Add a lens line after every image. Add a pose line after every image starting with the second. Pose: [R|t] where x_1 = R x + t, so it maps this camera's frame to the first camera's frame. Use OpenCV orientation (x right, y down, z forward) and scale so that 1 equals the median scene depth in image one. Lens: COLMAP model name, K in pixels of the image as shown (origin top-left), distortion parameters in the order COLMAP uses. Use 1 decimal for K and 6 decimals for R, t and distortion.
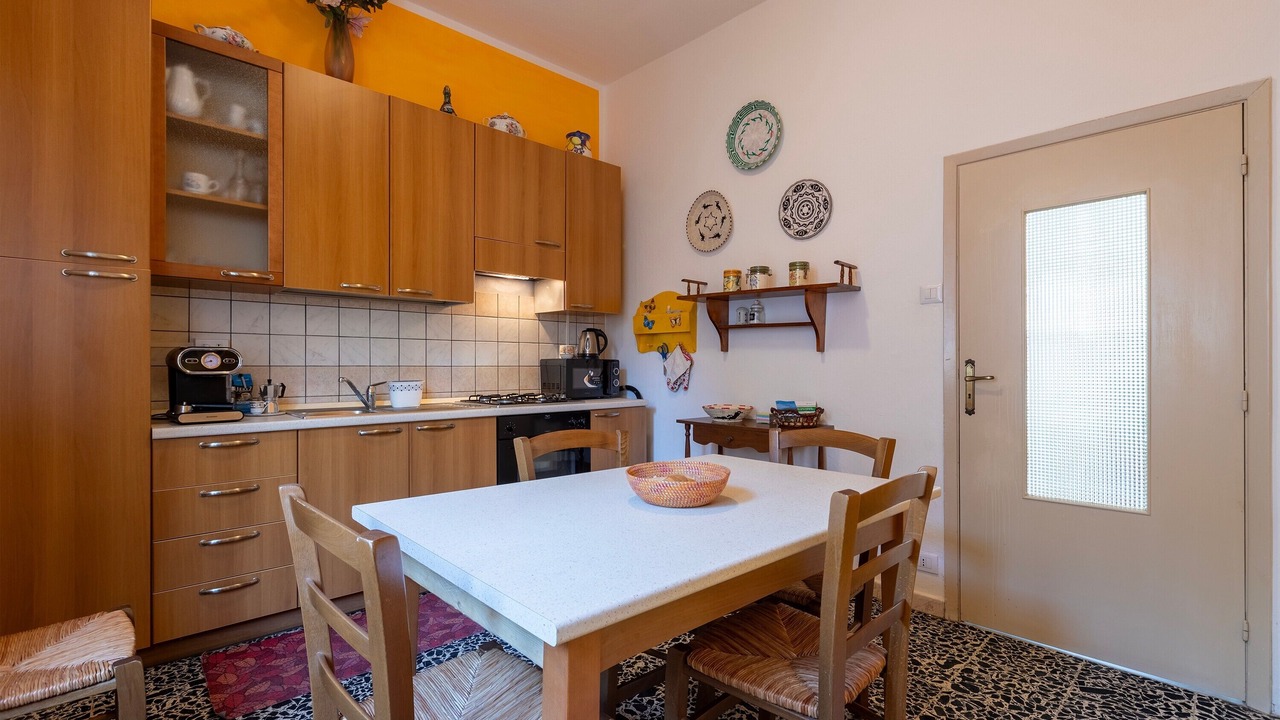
lens RADIAL K [[557.2, 0, 637.8], [0, 557.2, 366.1], [0, 0, 1]] dist [-0.004638, -0.000988]
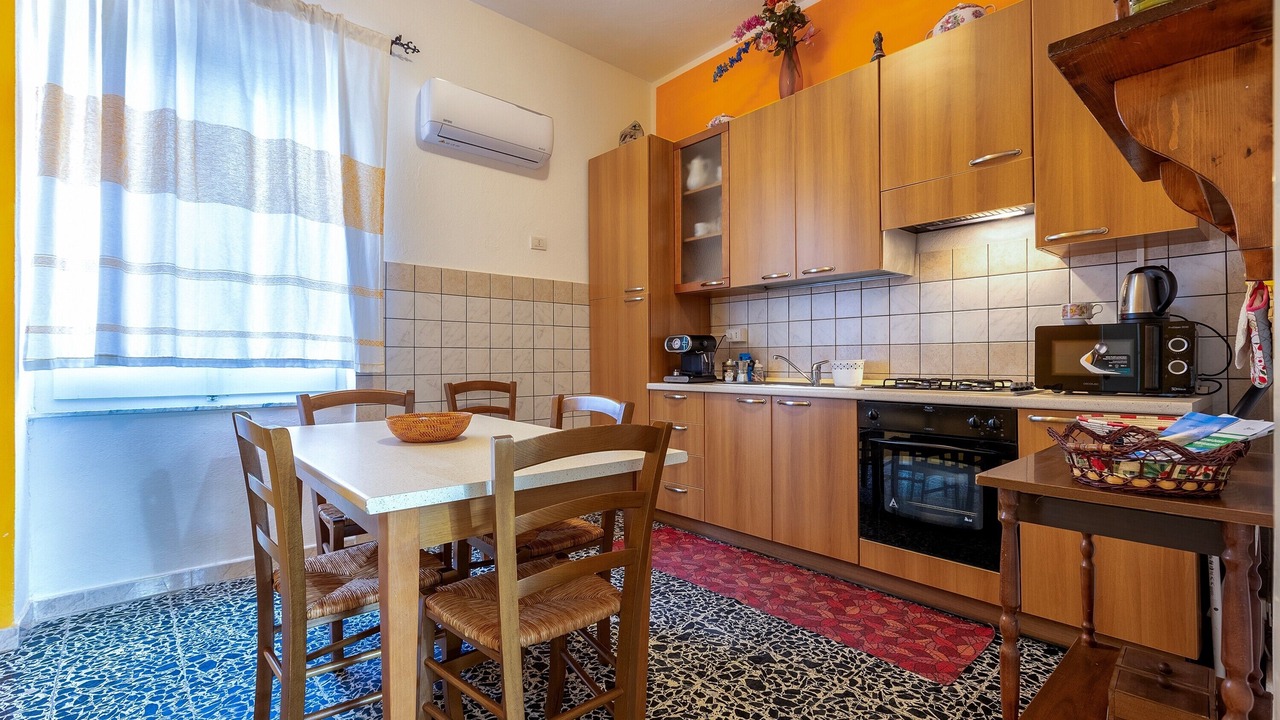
lens RADIAL K [[557.2, 0, 641.0], [0, 557.2, 356.0], [0, 0, 1]] dist [-0.004638, -0.000988]
pose [[-0.007644, -0.008306, -0.999936, 0.493589], [0.005147, 0.999952, -0.008345, 0.023366], [0.999958, -0.005211, -0.007601, 0.550449]]
